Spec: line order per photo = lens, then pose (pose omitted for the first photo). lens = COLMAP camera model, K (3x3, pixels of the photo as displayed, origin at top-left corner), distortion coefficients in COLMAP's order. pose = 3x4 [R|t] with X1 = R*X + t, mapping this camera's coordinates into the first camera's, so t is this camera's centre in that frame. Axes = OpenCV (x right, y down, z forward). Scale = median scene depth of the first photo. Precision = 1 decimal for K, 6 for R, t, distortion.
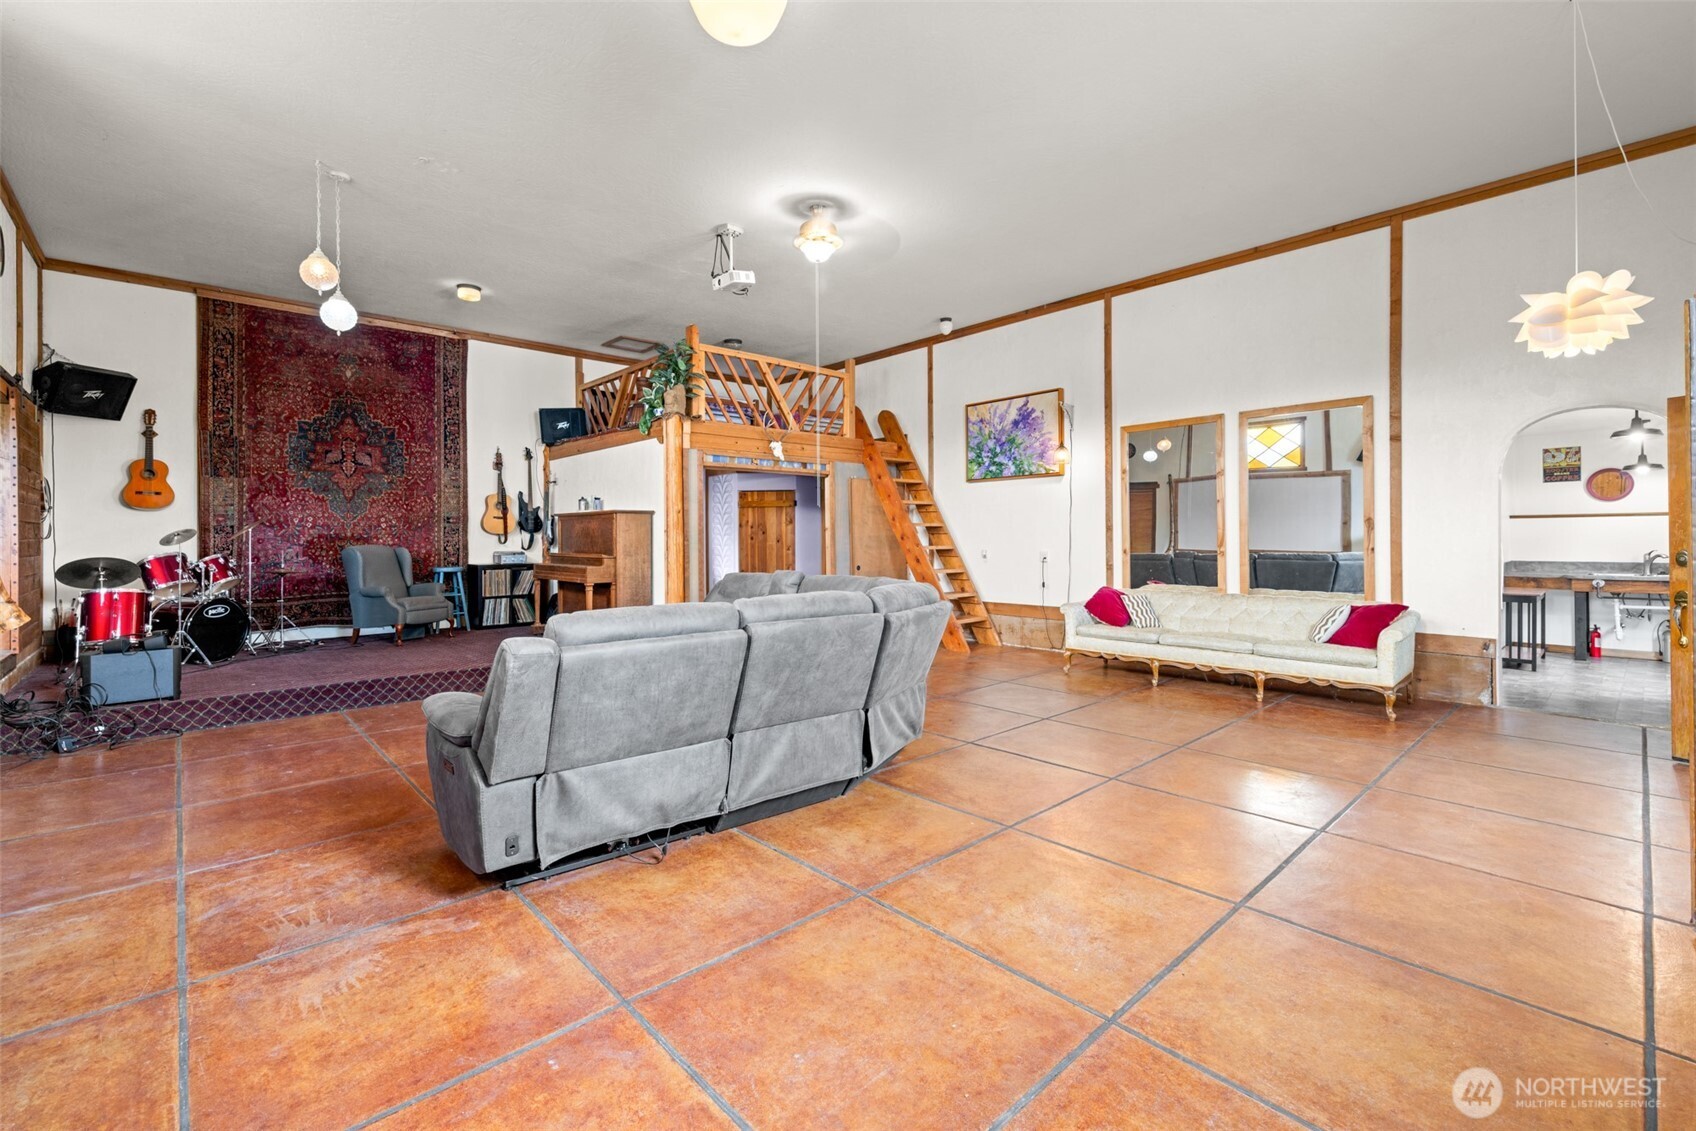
lens RADIAL K [[724.0, 0, 822.5], [0, 724.0, 539.2], [0, 0, 1]] dist [0.002304, -0.000138]
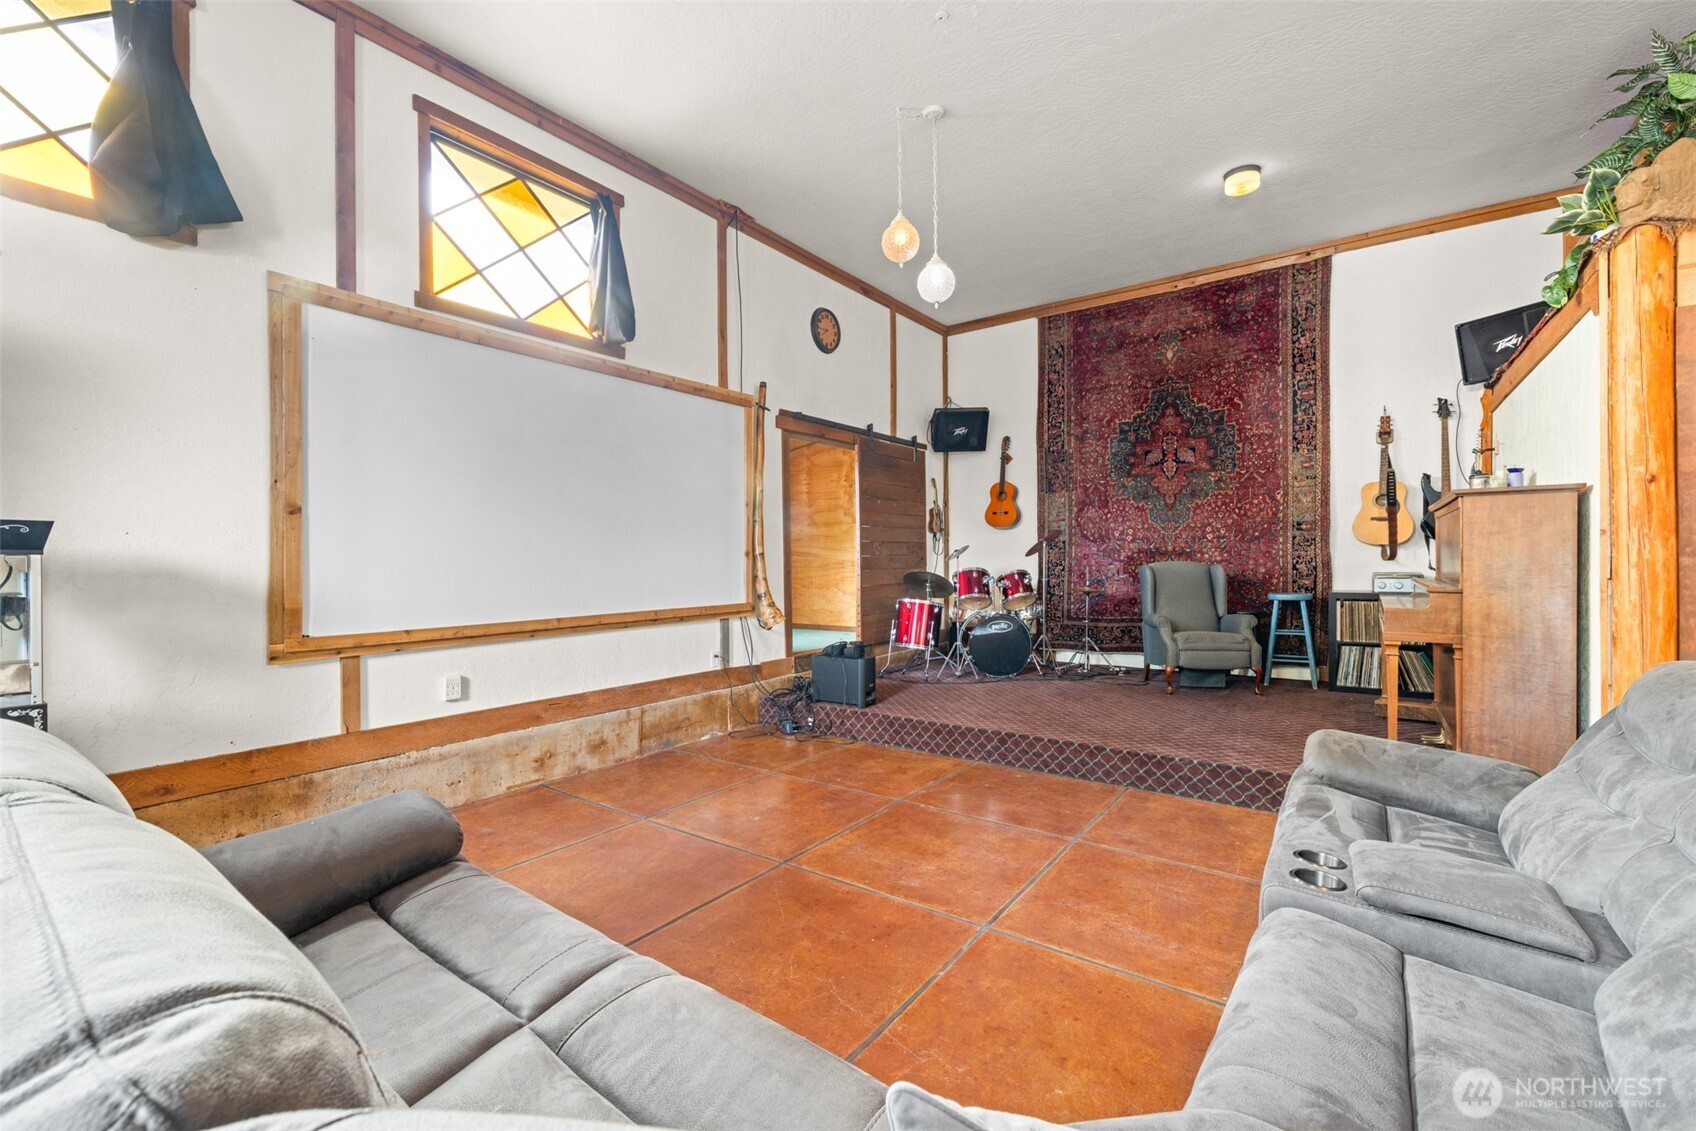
lens RADIAL K [[724.0, 0, 848.4], [0, 724.0, 568.7], [0, 0, 1]] dist [0.002304, -0.000138]
pose [[0.222384, 0.015721, -0.974832, 0.078787], [0.006711, 0.999822, 0.017655, -0.000498], [0.974936, -0.010469, 0.222239, 0.469241]]
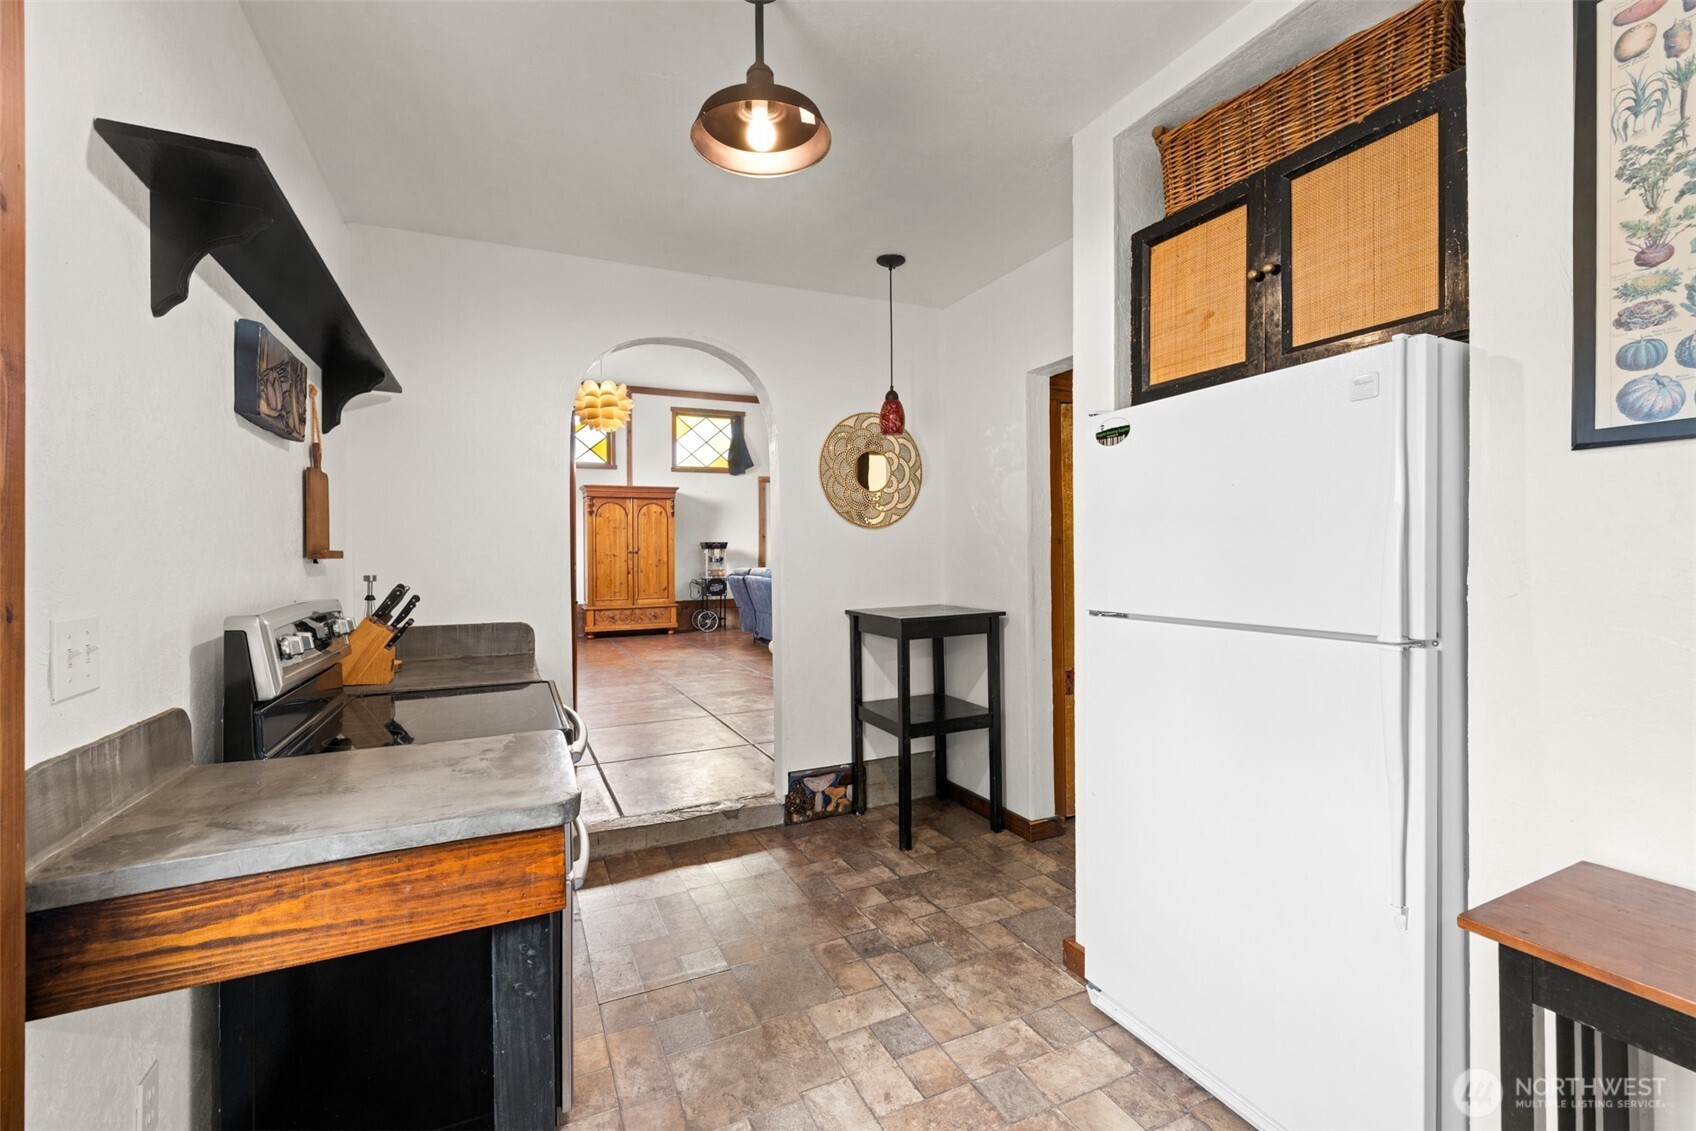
lens RADIAL K [[724.0, 0, 850.5], [0, 724.0, 553.6], [0, 0, 1]] dist [0.002304, -0.000138]
pose [[-0.269149, 0.007128, -0.963072, 1.067910], [0.019317, 0.999811, 0.002002, 0.007889], [0.962905, -0.018065, -0.269236, 0.857164]]
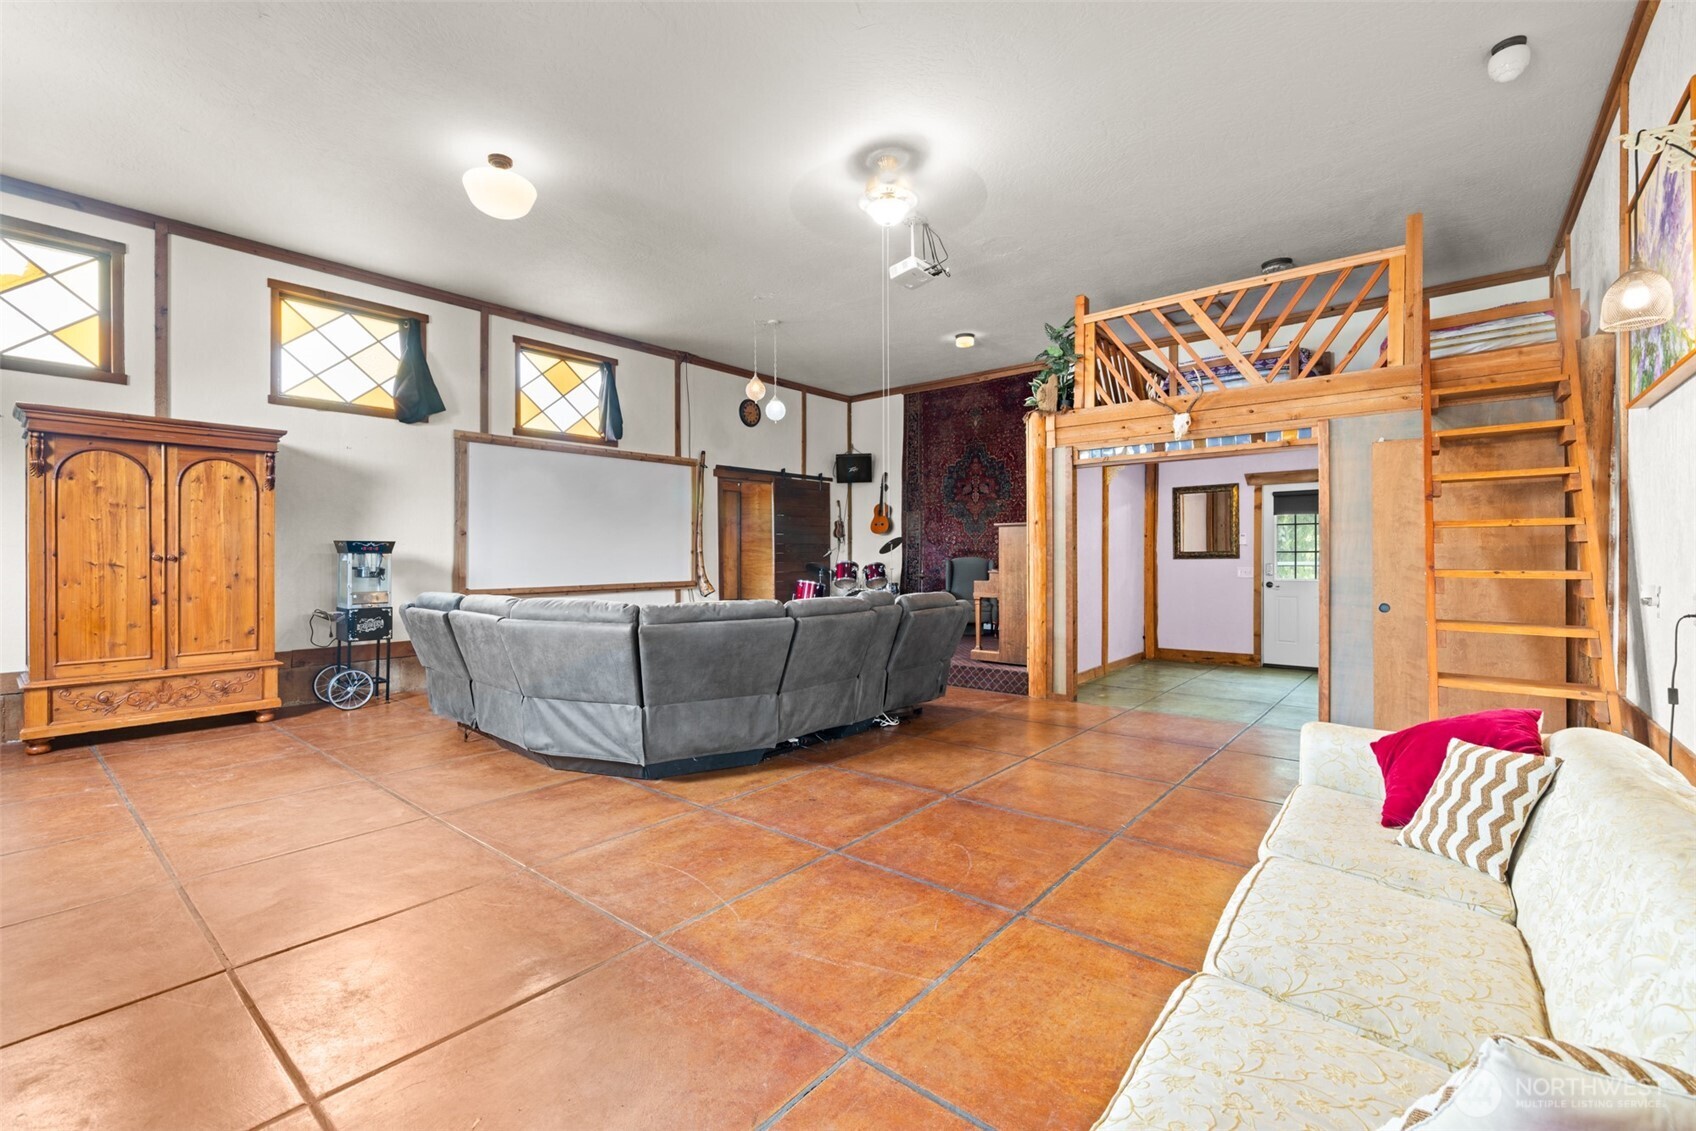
lens RADIAL K [[724.0, 0, 842.8], [0, 724.0, 561.6], [0, 0, 1]] dist [0.002304, -0.000138]
pose [[0.150642, 0.015344, -0.988469, 0.593844], [0.002845, 0.999869, 0.015954, -0.005766], [0.988584, -0.005216, 0.150579, 0.594166]]
